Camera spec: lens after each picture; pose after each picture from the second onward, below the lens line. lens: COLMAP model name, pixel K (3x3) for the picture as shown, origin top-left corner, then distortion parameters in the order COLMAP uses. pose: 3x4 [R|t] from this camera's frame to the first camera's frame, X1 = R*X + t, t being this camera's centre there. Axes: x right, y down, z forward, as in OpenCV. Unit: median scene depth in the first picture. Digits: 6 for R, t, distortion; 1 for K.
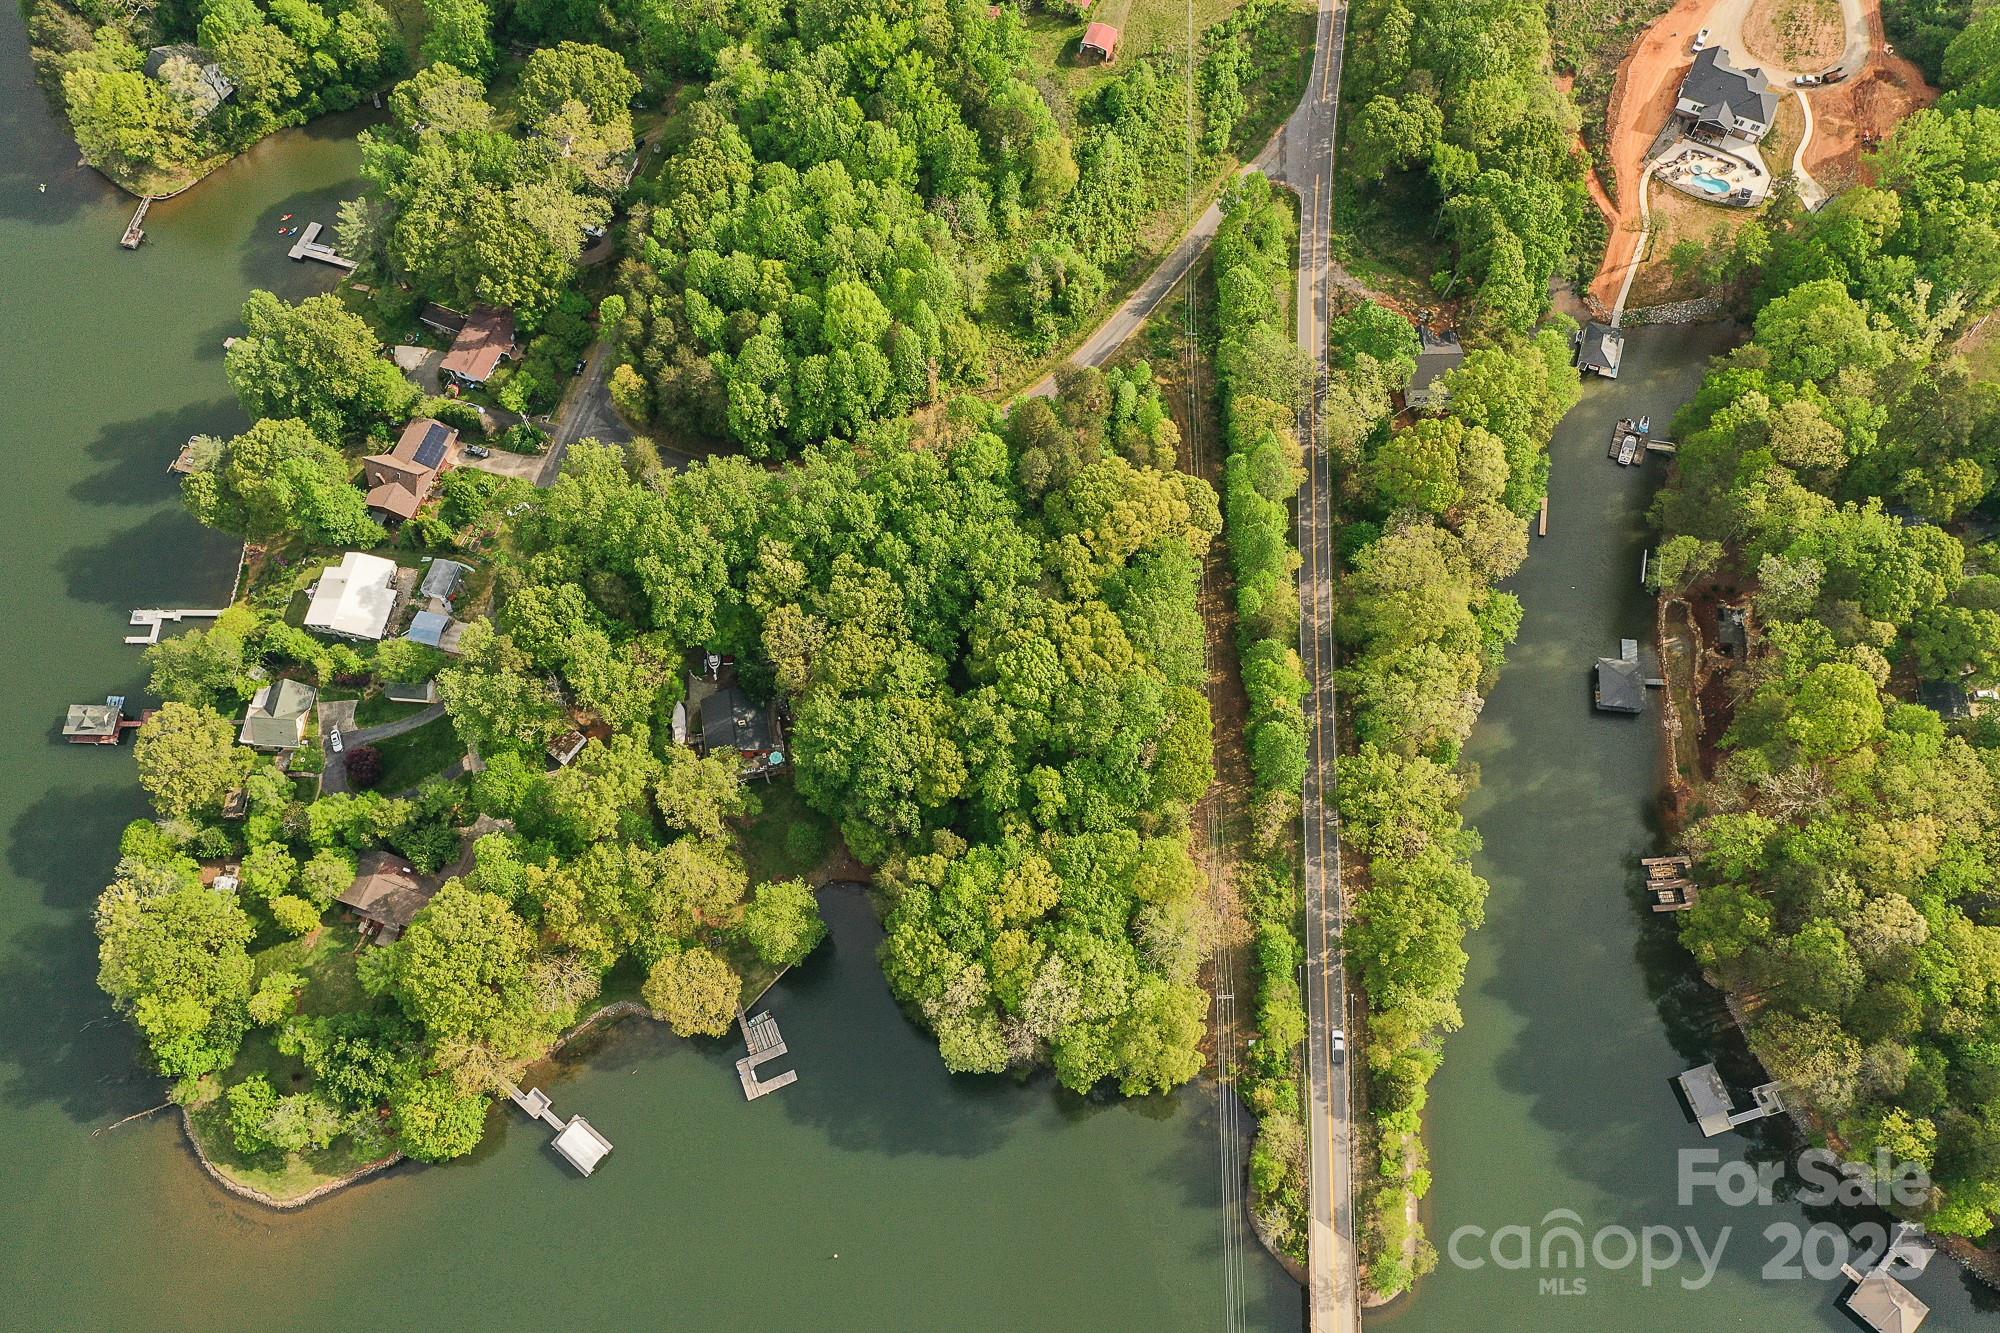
lens RADIAL K [[1581.9, 0, 1000.4], [0, 1581.9, 659.1], [0, 0, 1]] dist [0.004367, -0.003449]
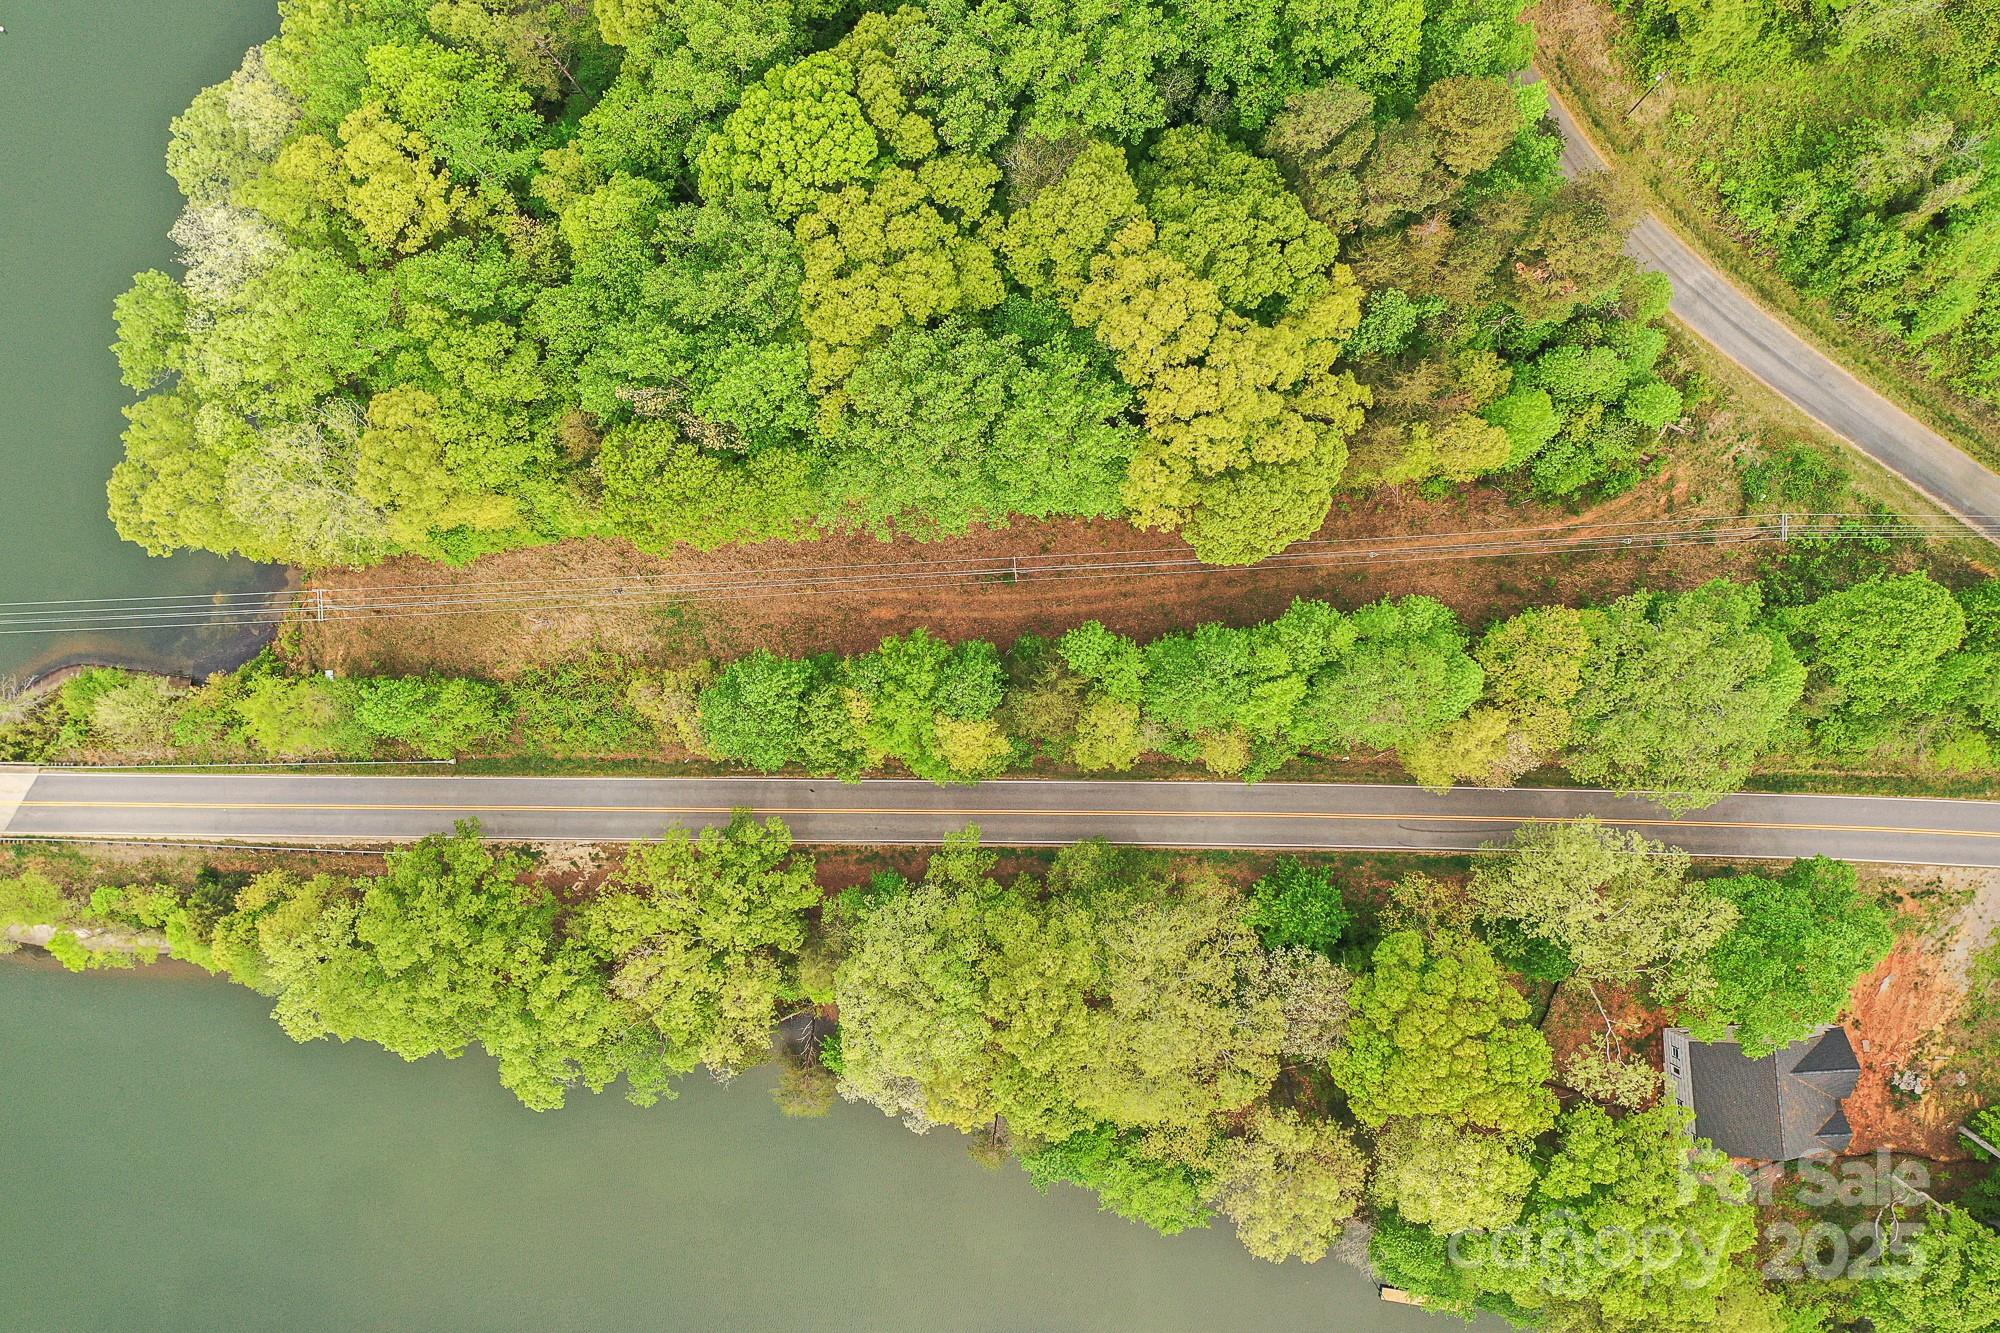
lens RADIAL K [[1590.5, 0, 998.5], [0, 1590.5, 657.8], [0, 0, 1]] dist [0.011595, -0.006663]
pose [[0.046207, 0.998529, -0.028376, 0.168934], [-0.902990, 0.053900, 0.426267, -0.207968], [0.427169, 0.005927, 0.904152, 0.547691]]
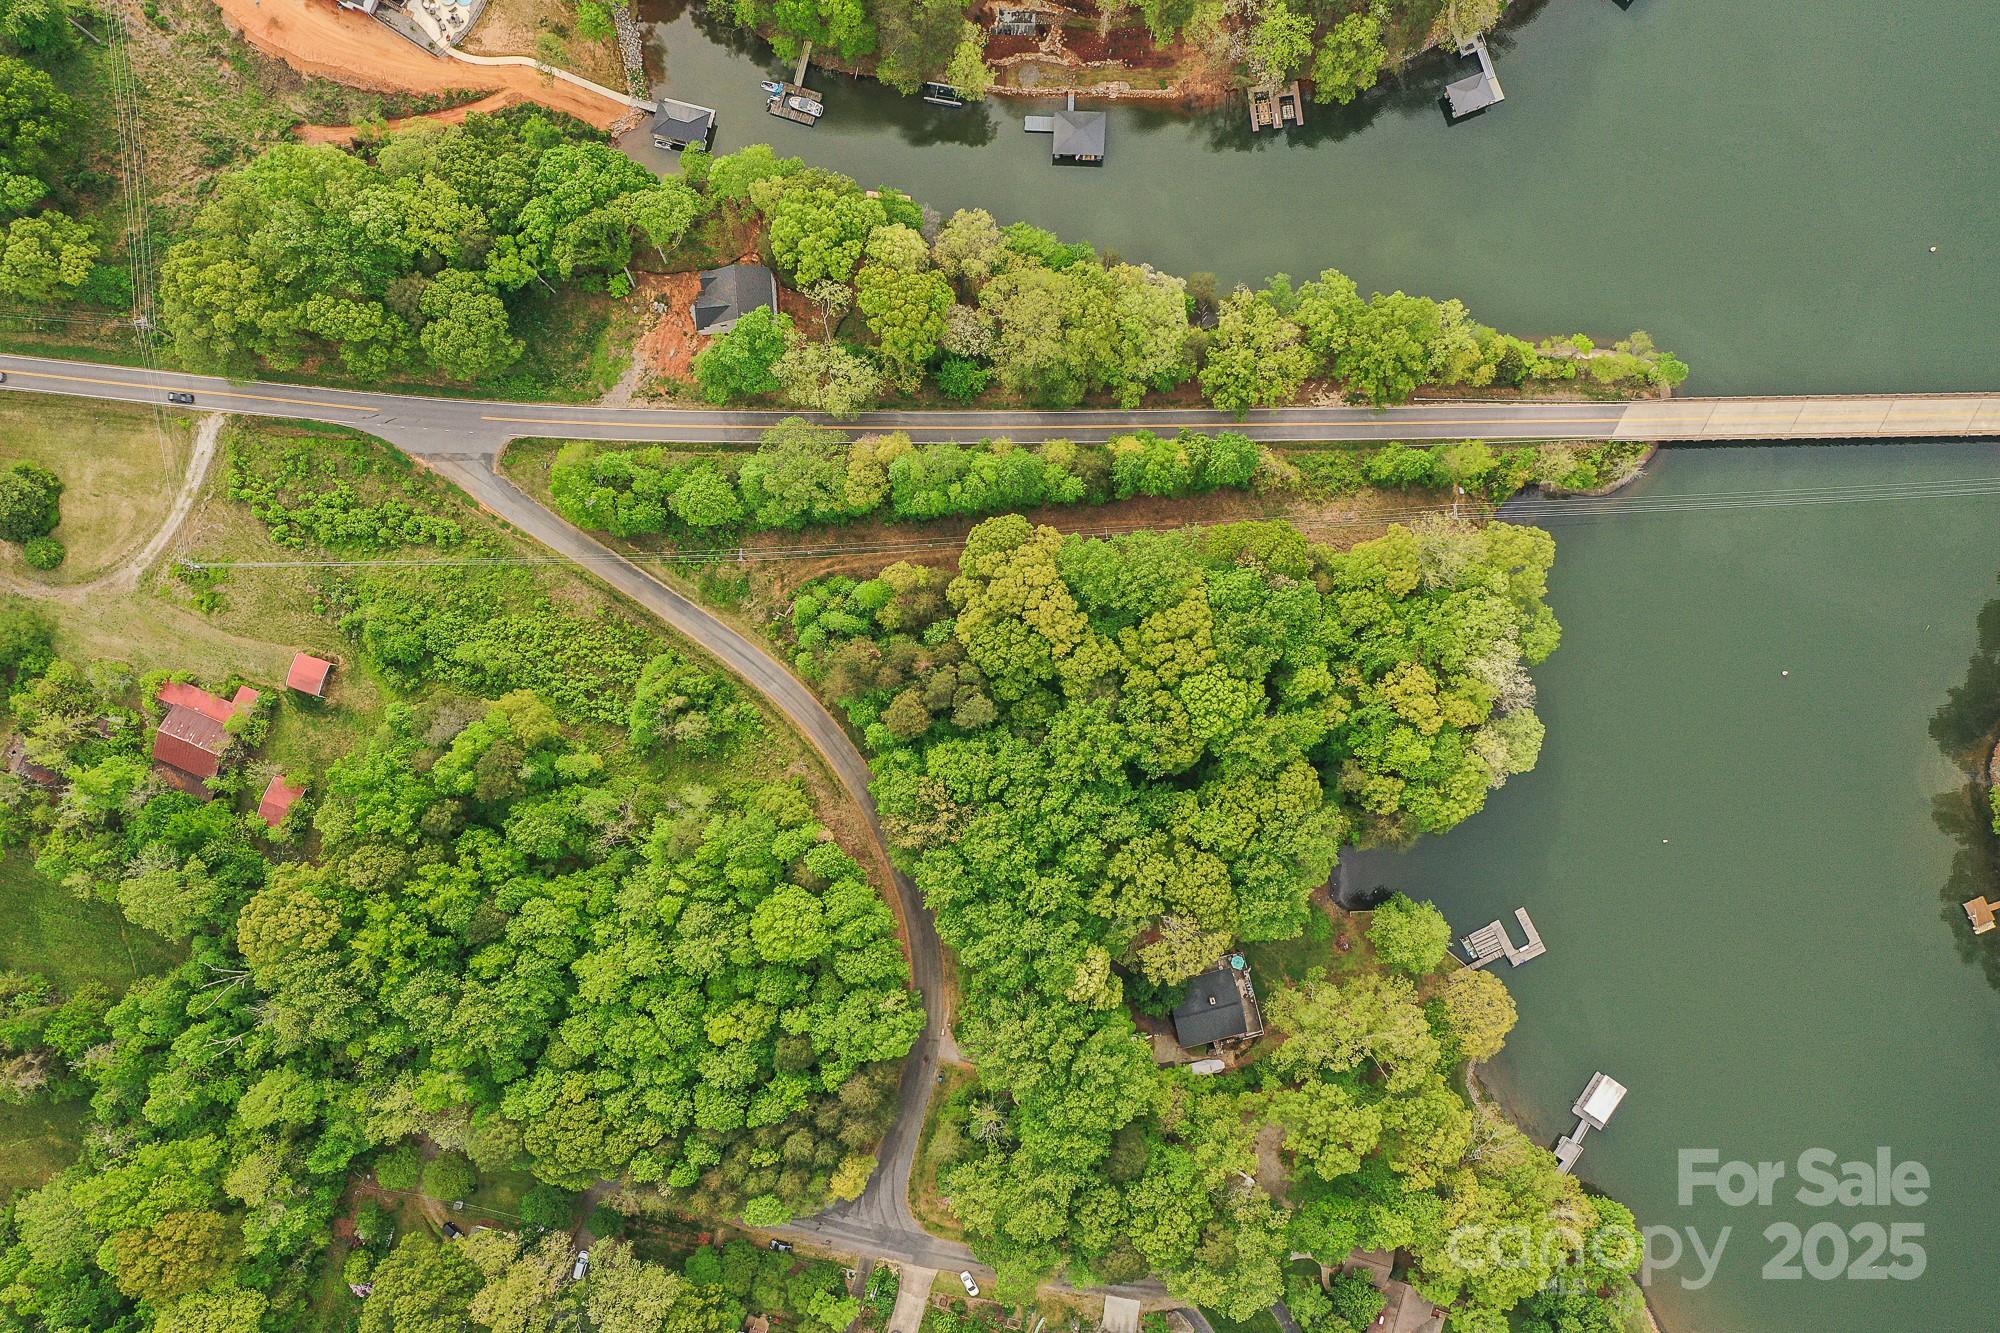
lens RADIAL K [[1581.9, 0, 1000.4], [0, 1581.9, 659.1], [0, 0, 1]] dist [0.004367, -0.003449]
pose [[-0.065671, -0.994422, 0.082535, -0.024476], [0.919375, -0.028149, 0.392375, -0.453174], [-0.387863, 0.101648, 0.916095, 0.126341]]
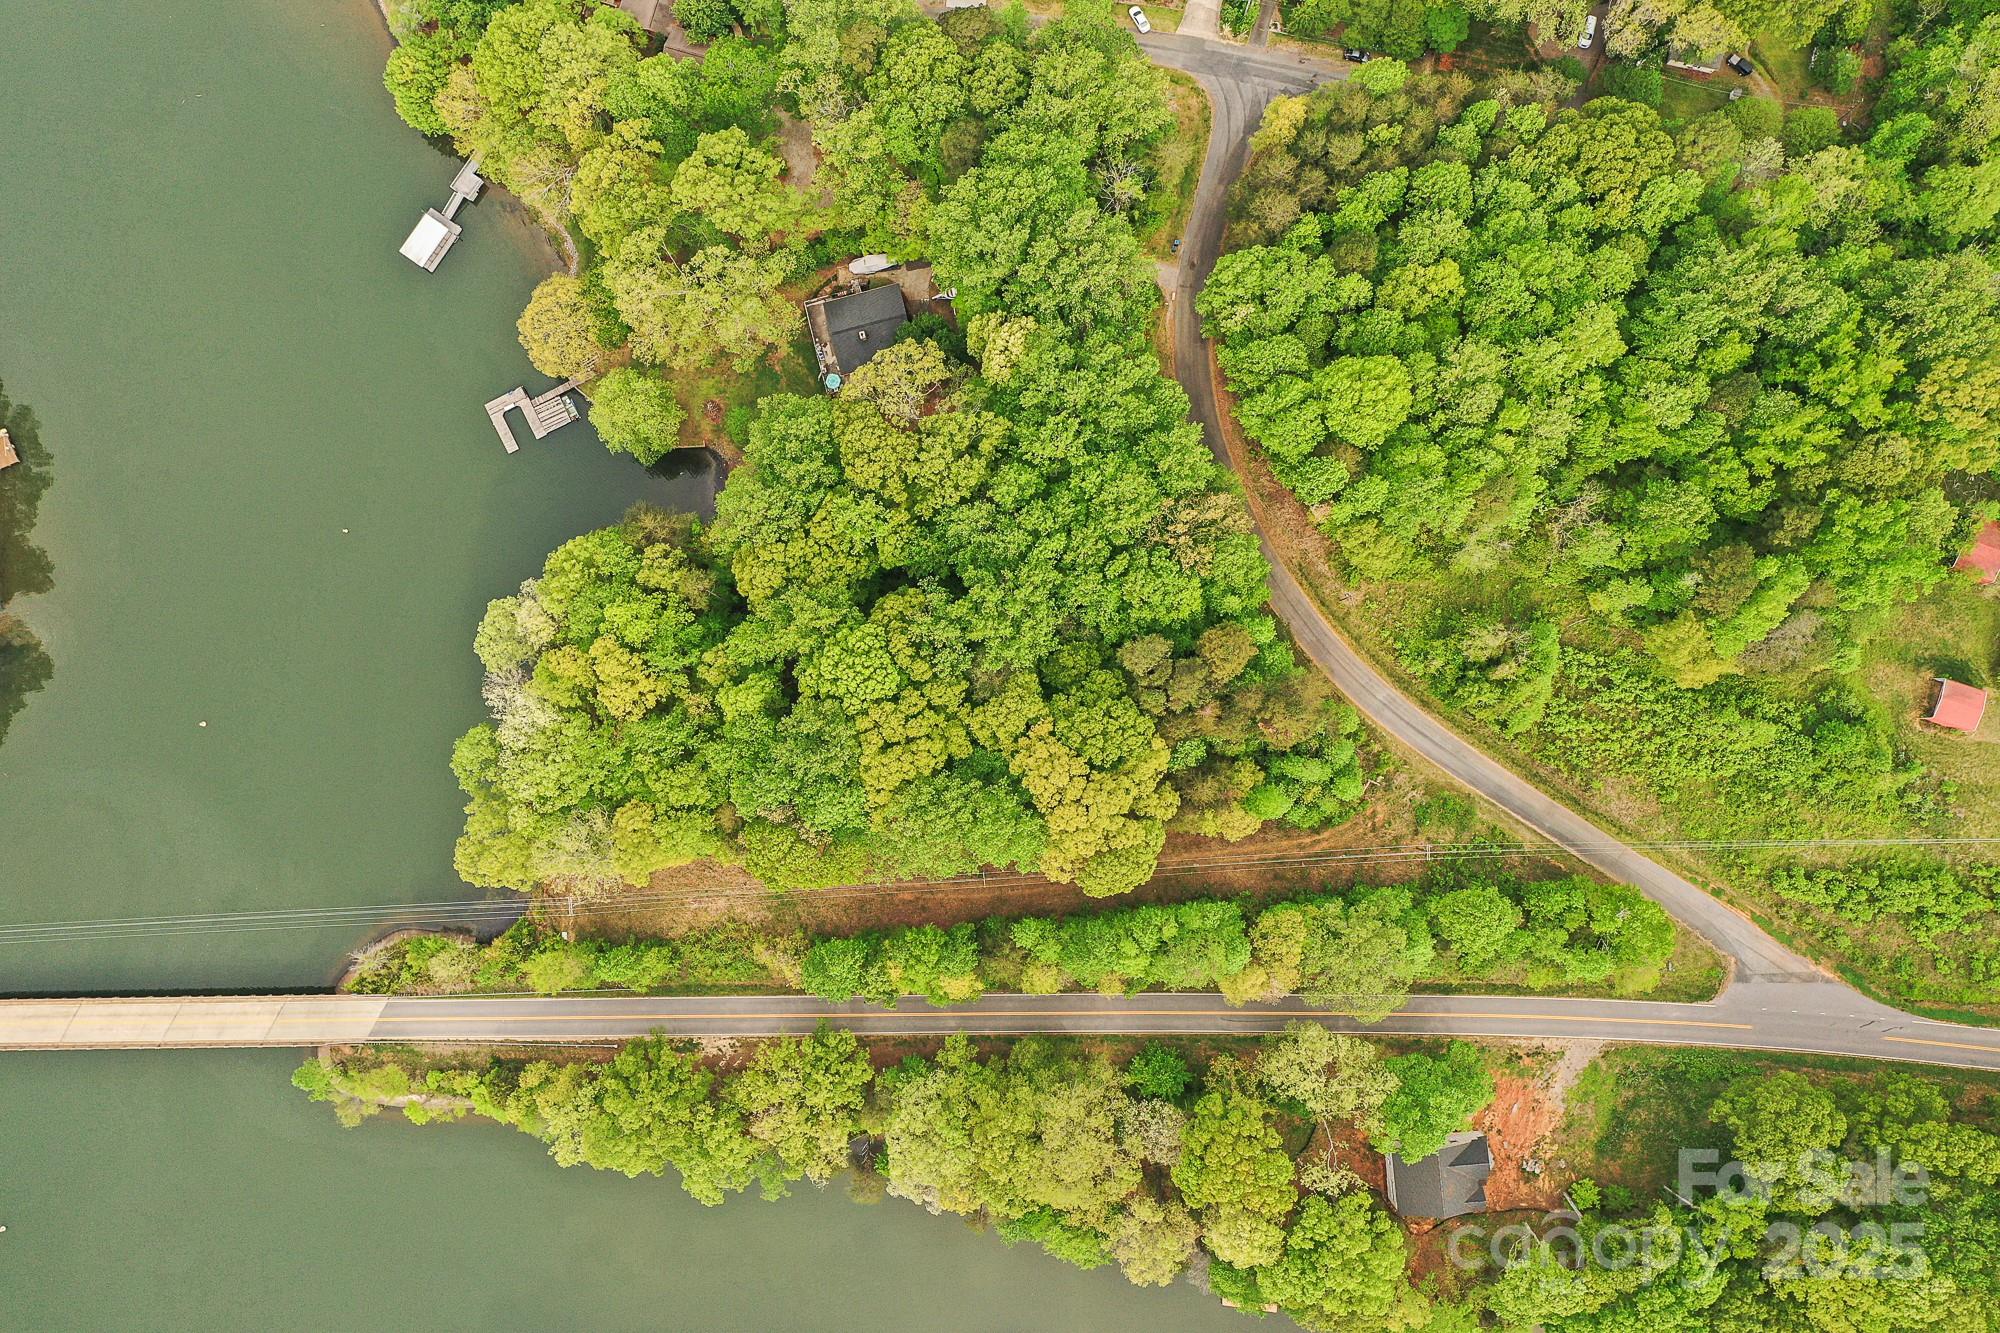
lens RADIAL K [[1590.5, 0, 998.5], [0, 1590.5, 657.8], [0, 0, 1]] dist [0.011595, -0.006663]
pose [[0.070471, 0.997064, -0.029942, 0.040022], [-0.901166, 0.076506, 0.426668, -0.372355], [0.427706, -0.003085, 0.903912, 0.250723]]
